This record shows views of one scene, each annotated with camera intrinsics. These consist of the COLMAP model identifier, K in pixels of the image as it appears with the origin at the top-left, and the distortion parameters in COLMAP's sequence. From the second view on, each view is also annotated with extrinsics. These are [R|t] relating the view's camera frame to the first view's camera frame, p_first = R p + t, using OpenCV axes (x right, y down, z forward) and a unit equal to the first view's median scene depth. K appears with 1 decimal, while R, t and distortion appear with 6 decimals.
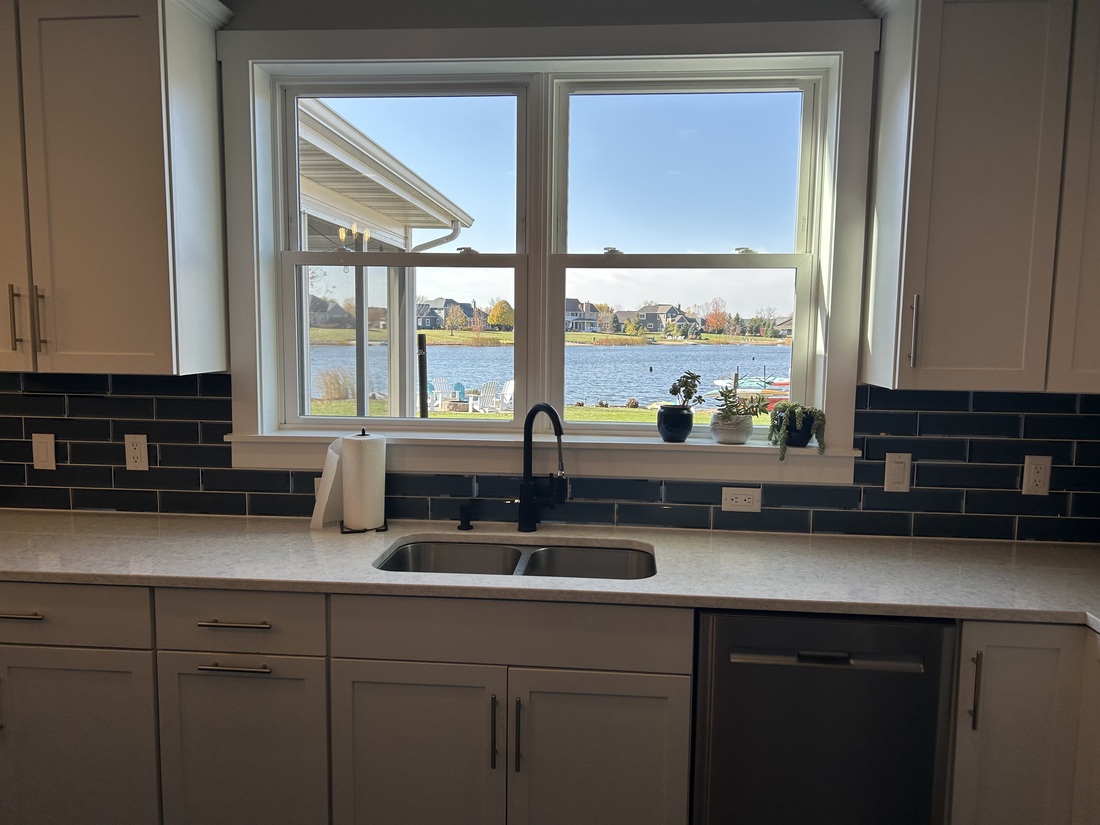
lens RADIAL K [[826.5, 0, 559.0], [0, 826.5, 417.2], [0, 0, 1]] dist [0.033375, -0.030887]
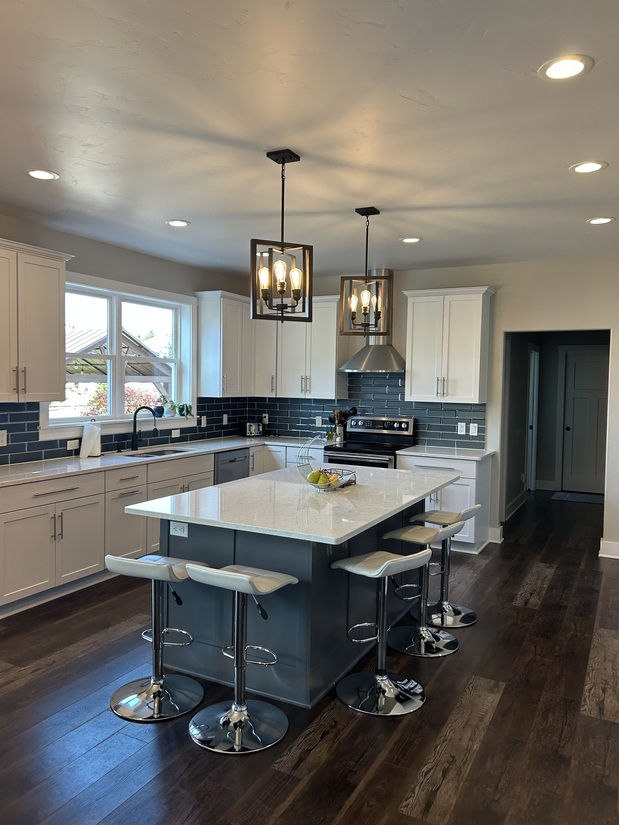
lens RADIAL K [[619.9, 0, 304.5], [0, 619.9, 412.5], [0, 0, 1]] dist [0.033375, -0.030887]
pose [[0.393799, -0.054322, 0.917590, -1.845120], [0.093418, 0.995449, 0.018839, 0.018192], [-0.914437, 0.078301, 0.397082, -0.452187]]
